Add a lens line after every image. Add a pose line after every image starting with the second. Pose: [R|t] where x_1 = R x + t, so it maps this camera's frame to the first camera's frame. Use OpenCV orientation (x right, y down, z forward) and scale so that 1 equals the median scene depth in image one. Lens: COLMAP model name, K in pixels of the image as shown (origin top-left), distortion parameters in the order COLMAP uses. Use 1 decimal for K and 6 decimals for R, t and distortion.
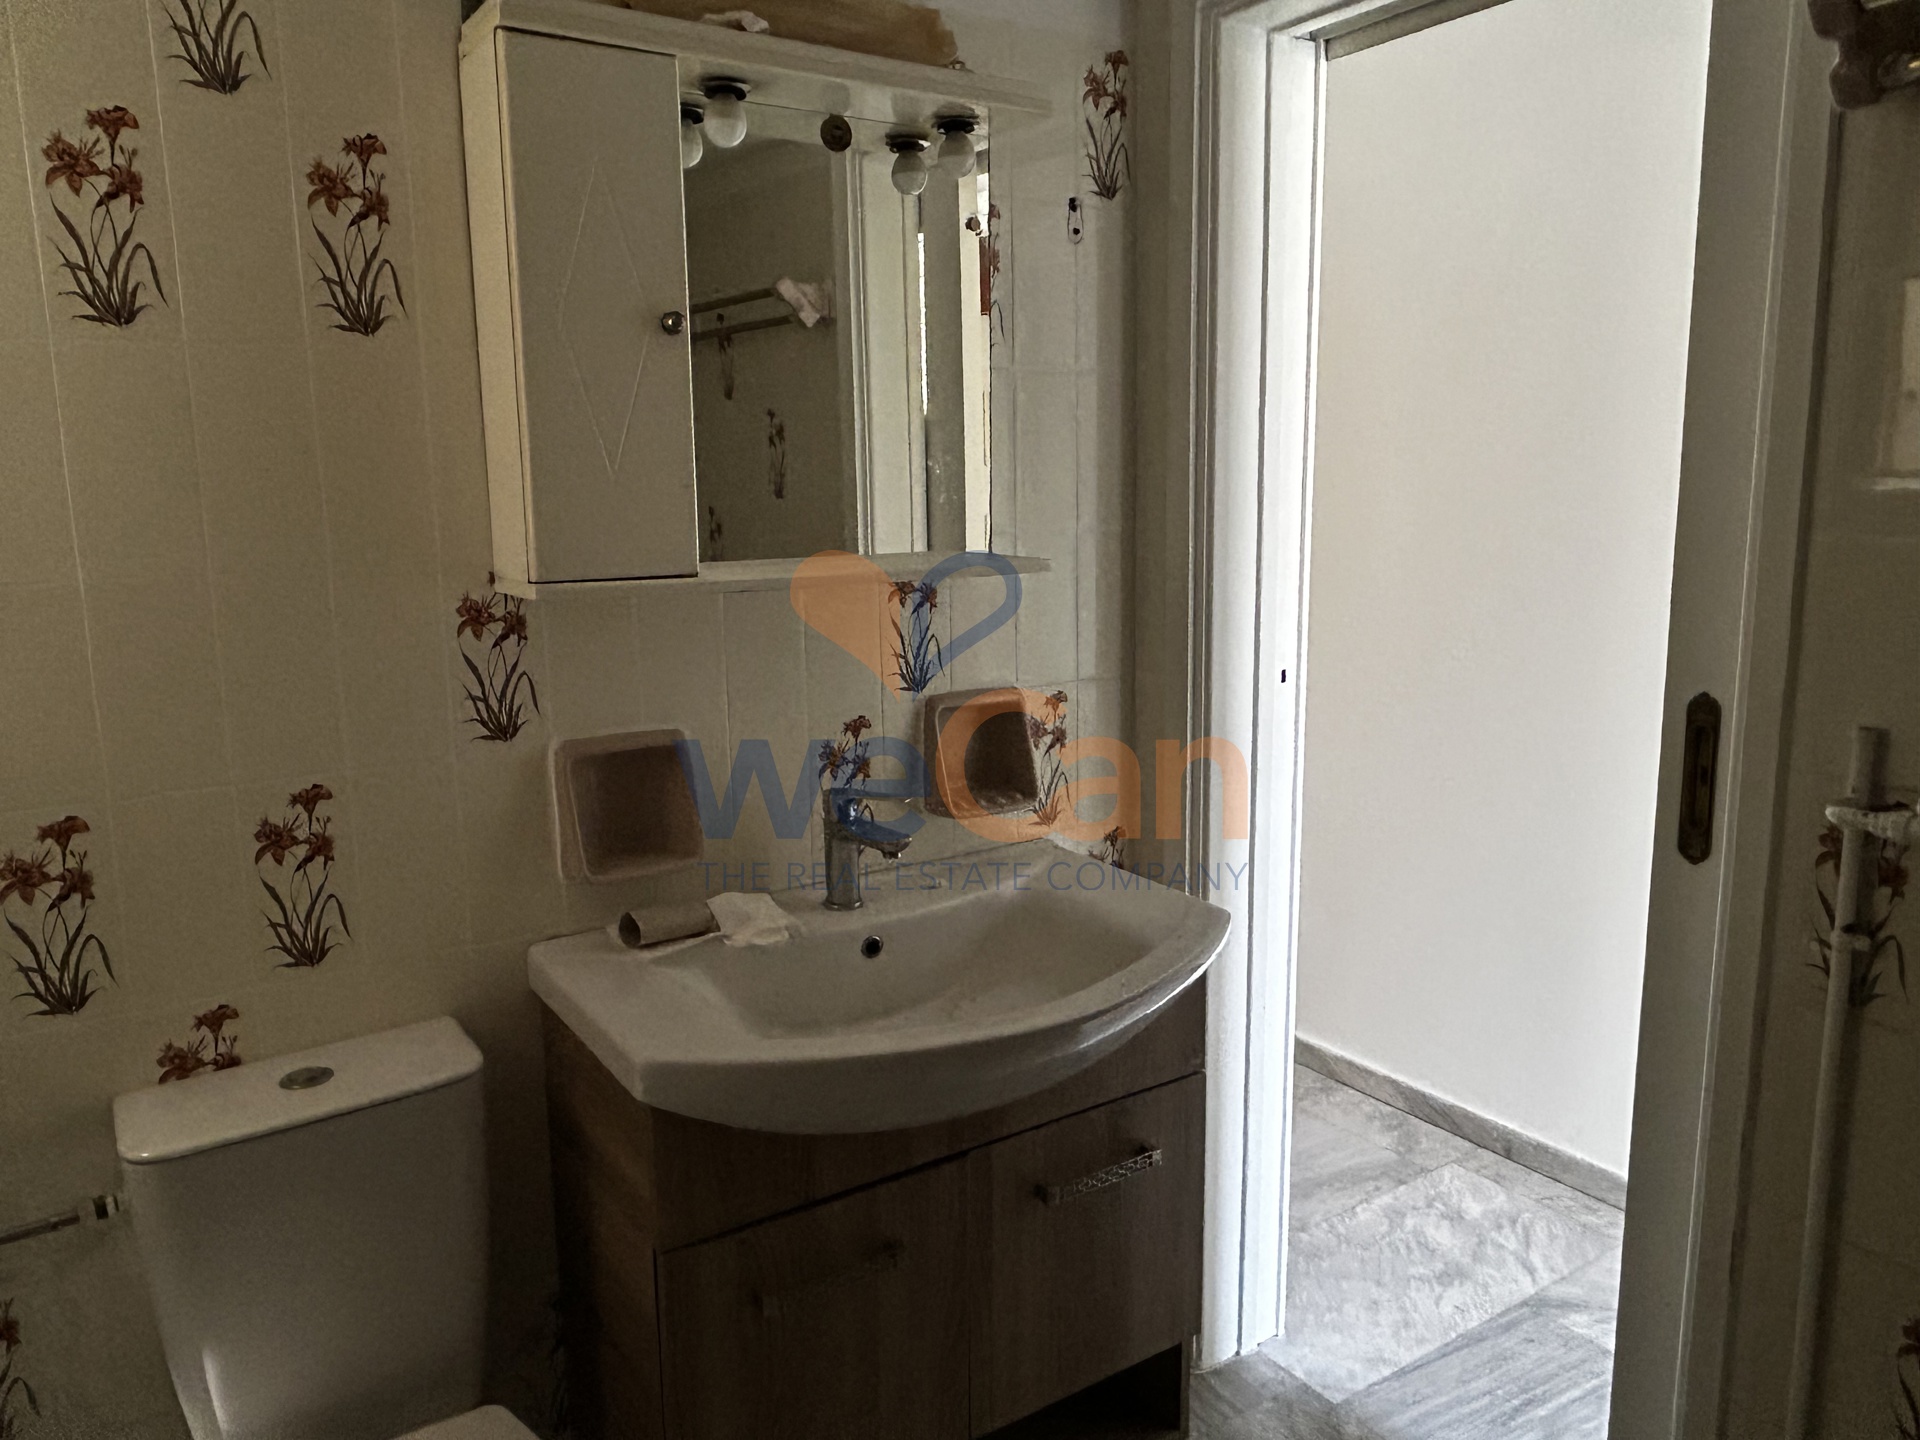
lens RADIAL K [[1350.4, 0, 956.9], [0, 1350.4, 717.3], [0, 0, 1]] dist [0.009556, 0.002701]
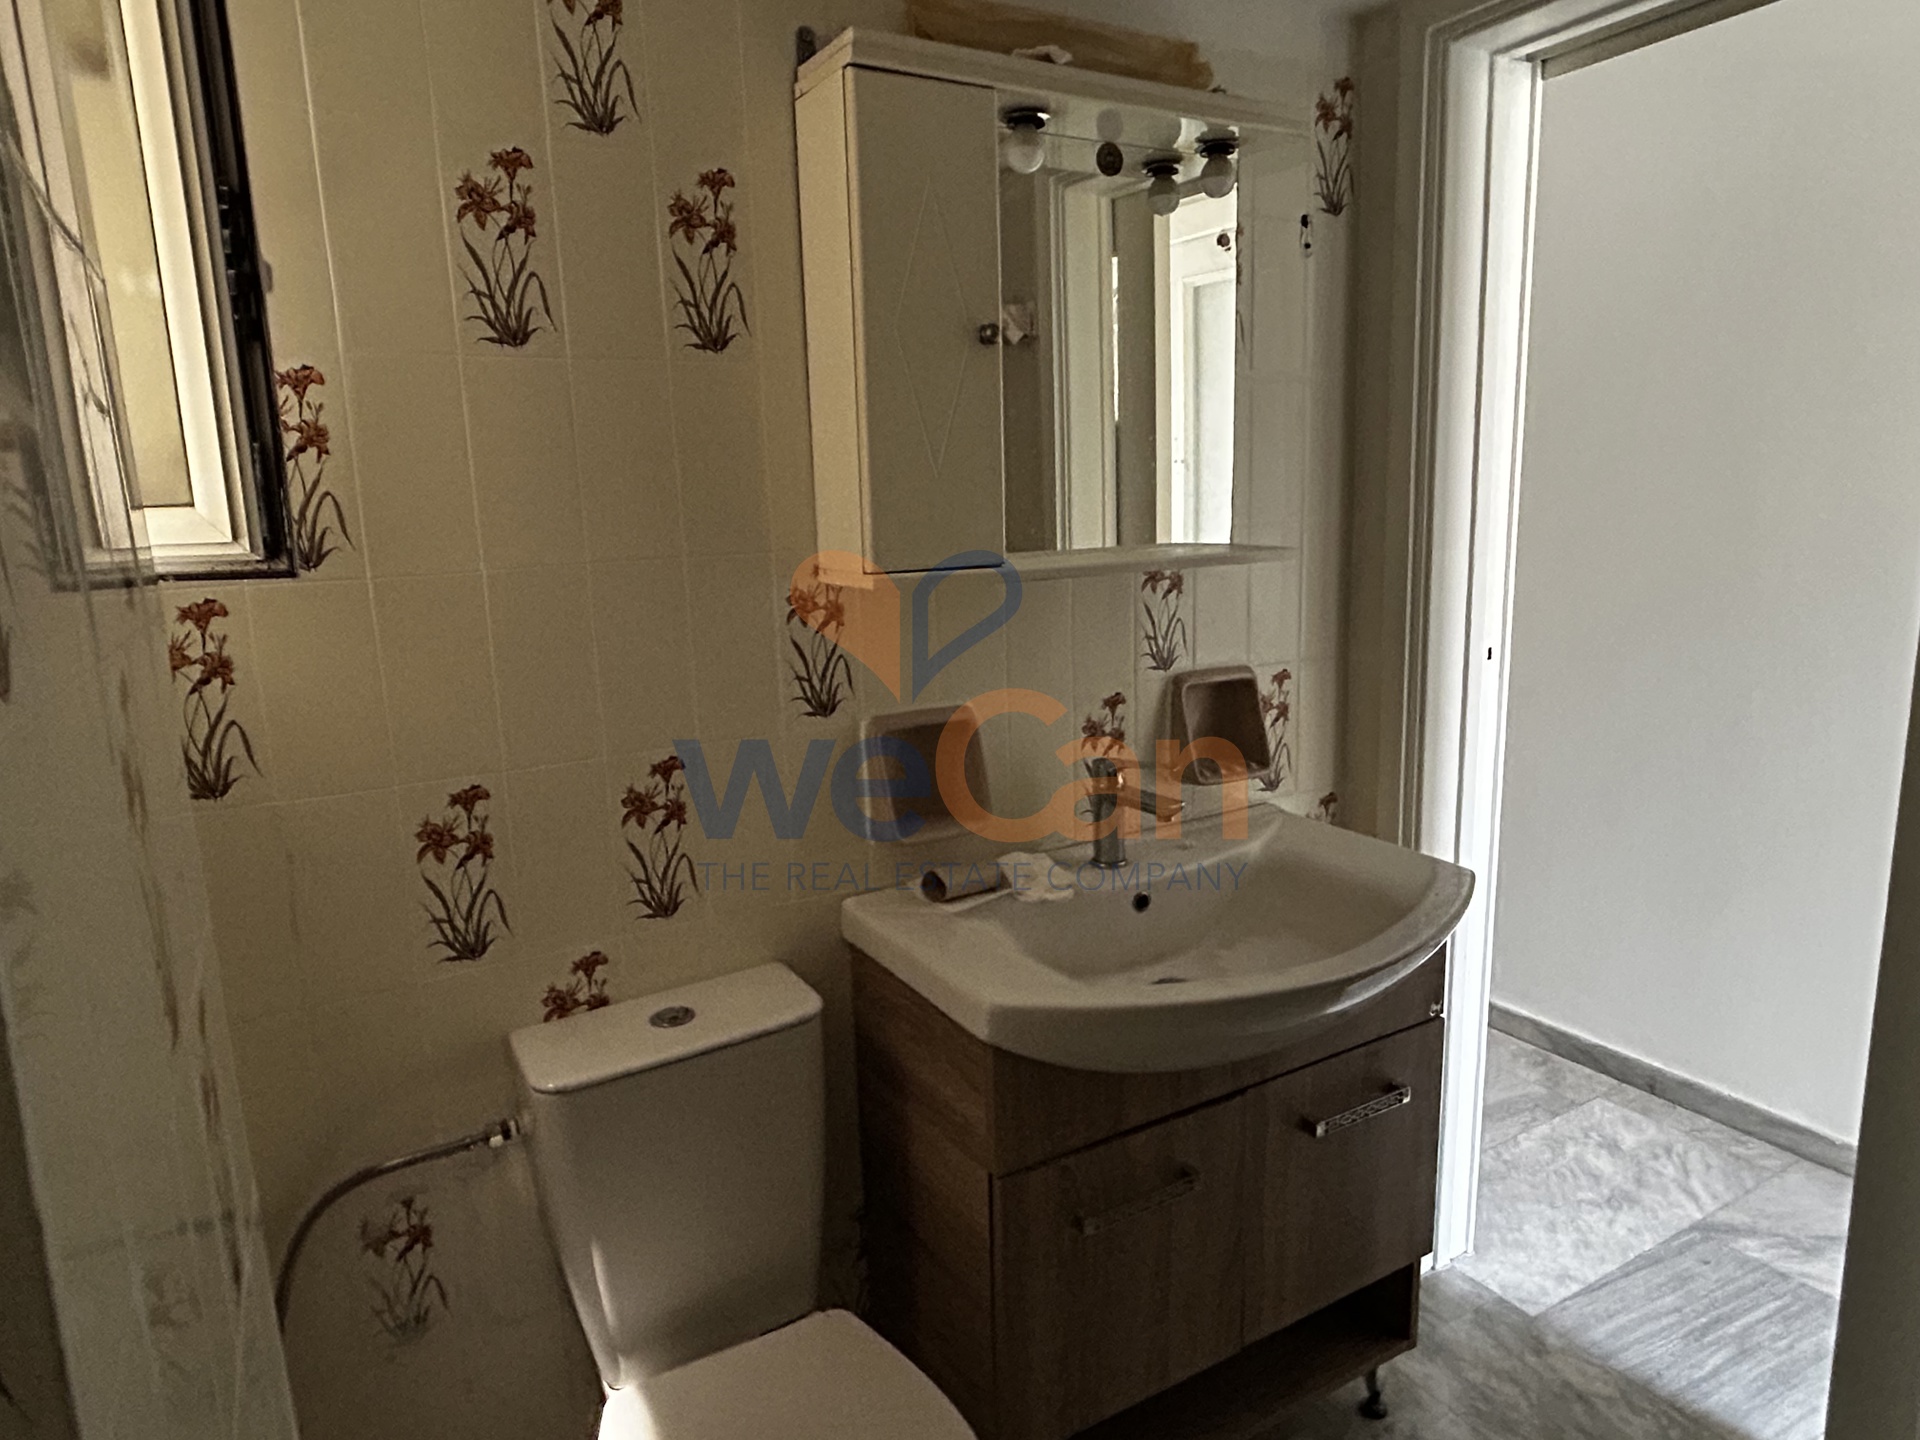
lens RADIAL K [[1178.6, 0, 963.5], [0, 1178.6, 717.6], [0, 0, 1]] dist [0.003356, 0.009330]
pose [[0.998668, -0.005327, -0.051320, -0.161385], [0.006258, 0.999818, 0.017998, 0.001282], [0.051215, -0.018295, 0.998520, 0.034632]]
